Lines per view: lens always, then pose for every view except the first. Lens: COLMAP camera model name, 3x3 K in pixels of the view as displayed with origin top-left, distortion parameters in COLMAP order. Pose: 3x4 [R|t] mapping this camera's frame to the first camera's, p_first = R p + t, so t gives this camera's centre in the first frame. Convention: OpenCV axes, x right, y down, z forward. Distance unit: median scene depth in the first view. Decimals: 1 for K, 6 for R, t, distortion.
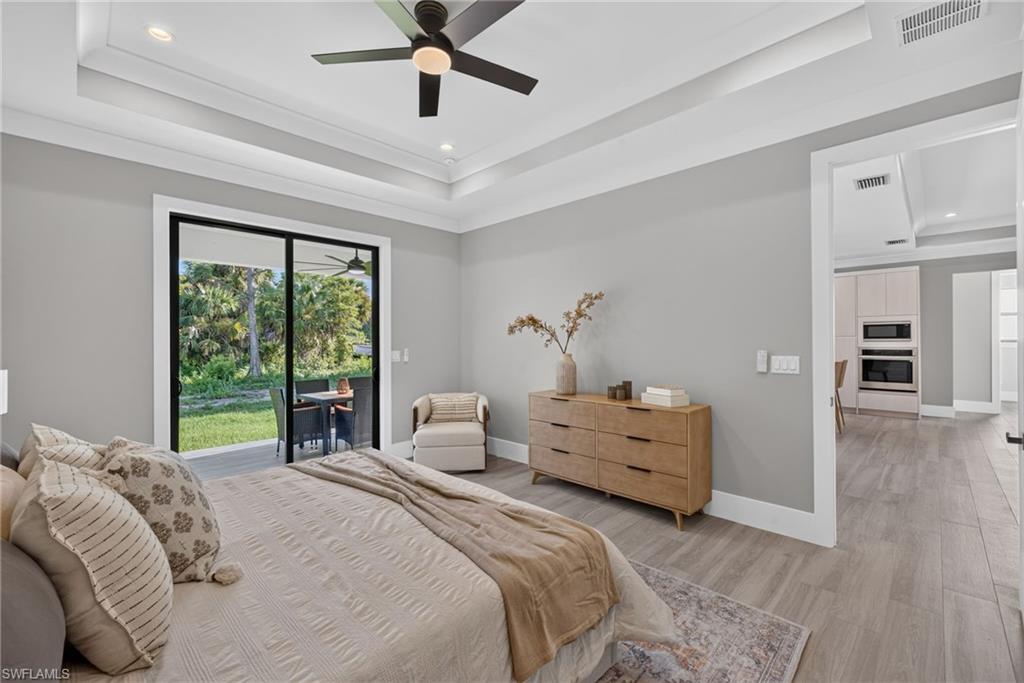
lens RADIAL K [[429.5, 0, 512.0], [0, 429.5, 341.5], [0, 0, 1]] dist [0.001810, -0.000175]
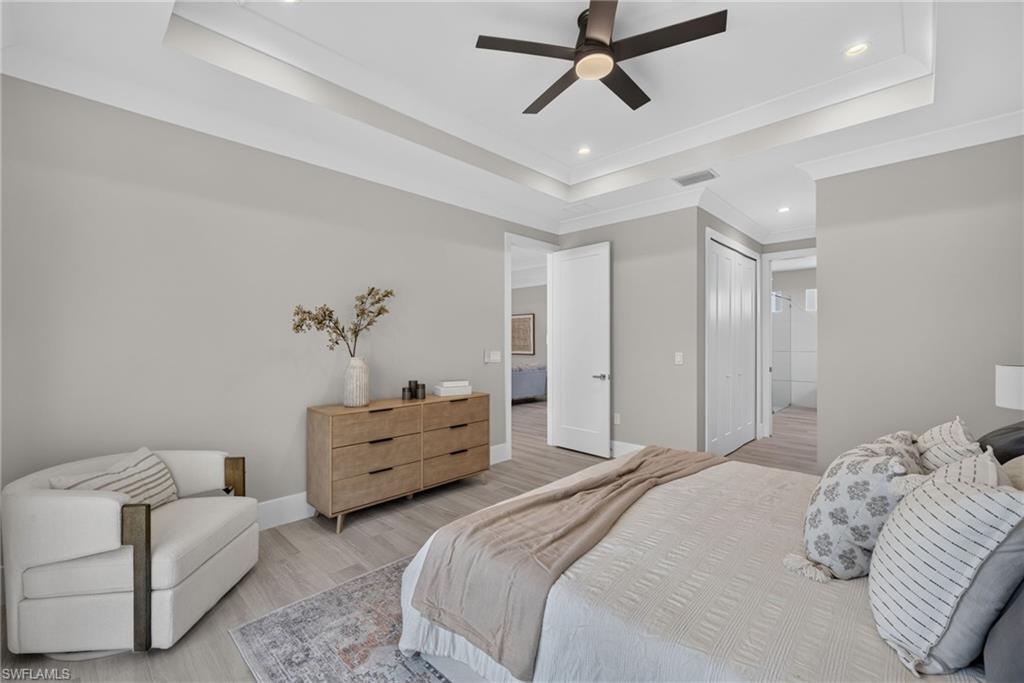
lens RADIAL K [[429.5, 0, 512.0], [0, 429.5, 341.5], [0, 0, 1]] dist [0.001810, -0.000175]
pose [[-0.030937, 0.000843, 0.999521, -0.845767], [-0.001380, 0.999999, -0.000886, -0.002013], [-0.999520, -0.001406, -0.030935, 0.864275]]
